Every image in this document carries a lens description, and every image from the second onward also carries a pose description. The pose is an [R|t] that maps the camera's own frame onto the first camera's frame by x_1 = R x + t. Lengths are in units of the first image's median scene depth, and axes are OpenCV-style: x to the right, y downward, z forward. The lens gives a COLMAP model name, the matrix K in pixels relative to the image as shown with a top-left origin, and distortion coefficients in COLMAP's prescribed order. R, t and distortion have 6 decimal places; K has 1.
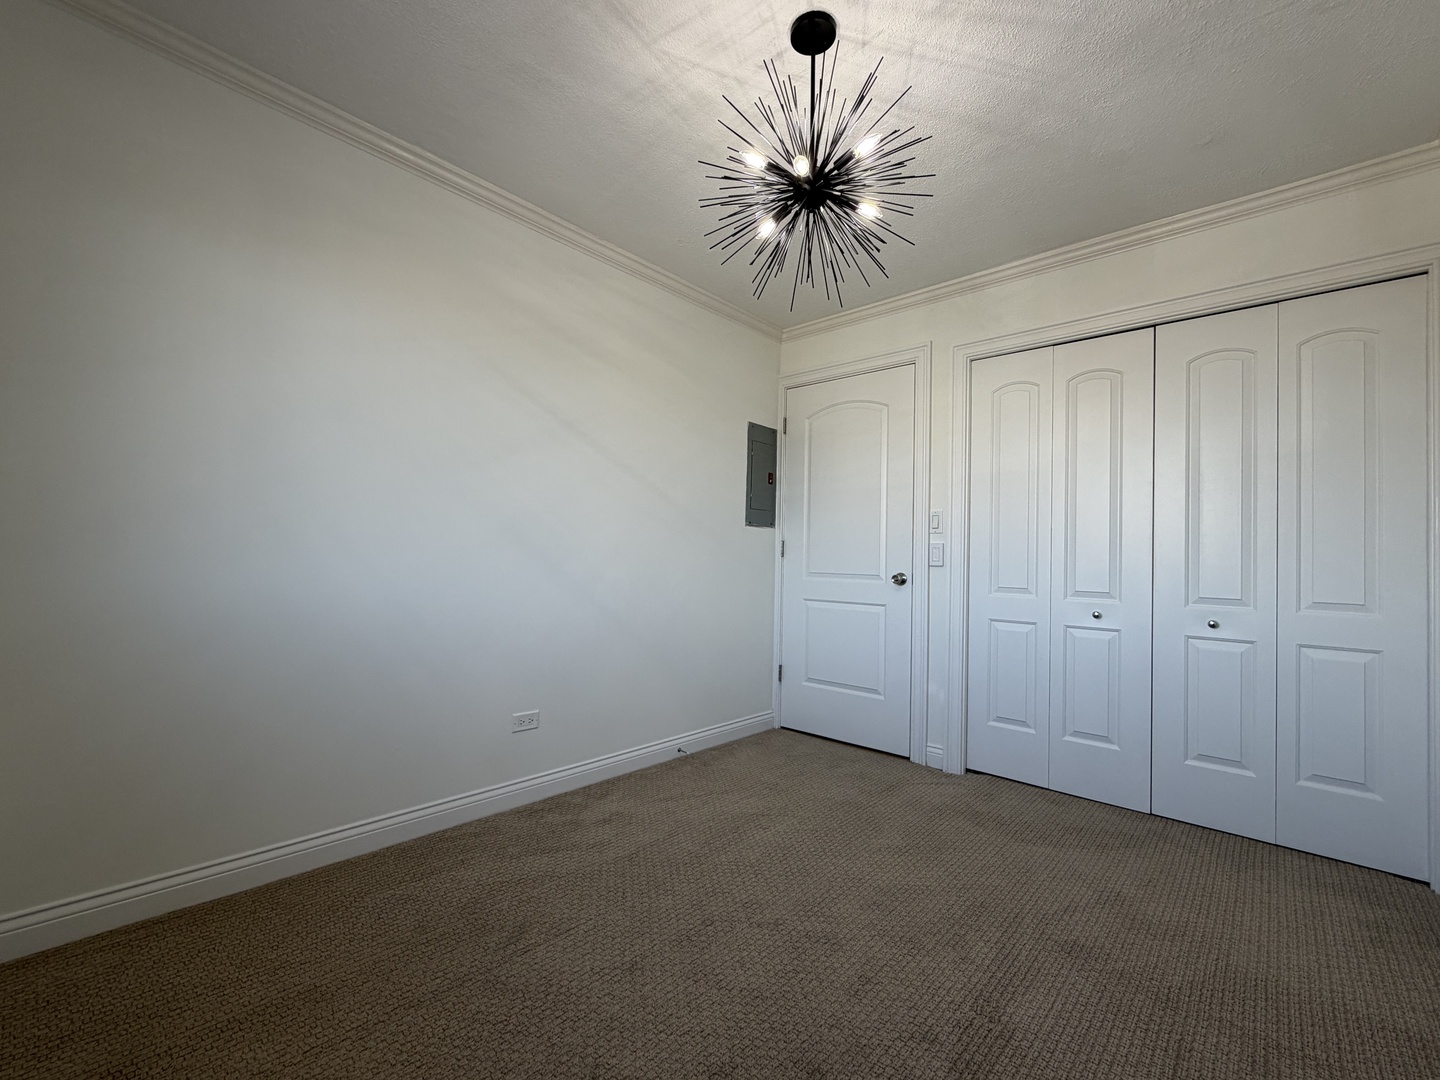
lens RADIAL K [[614.2, 0, 719.6], [0, 614.2, 542.6], [0, 0, 1]] dist [-0.001866, 0.000055]
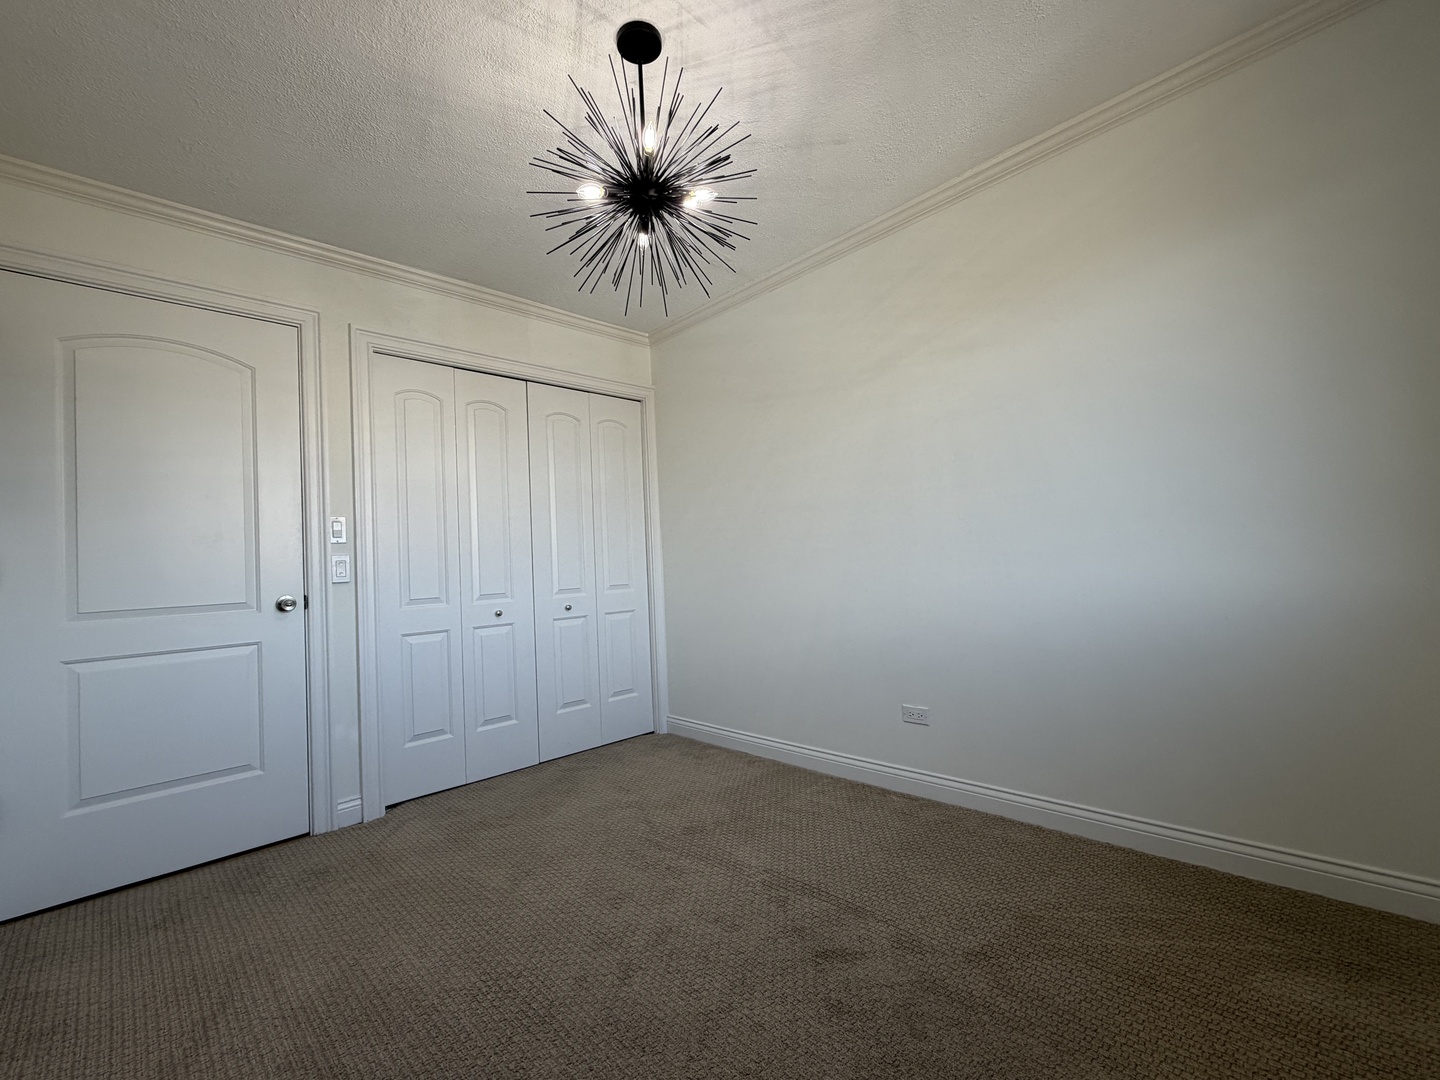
lens RADIAL K [[614.2, 0, 719.6], [0, 614.2, 542.6], [0, 0, 1]] dist [-0.001866, 0.000055]
pose [[0.062306, 0.005827, 0.998040, -0.497991], [0.025763, 0.999640, -0.007445, 0.003656], [-0.997724, 0.026177, 0.062134, 0.486496]]
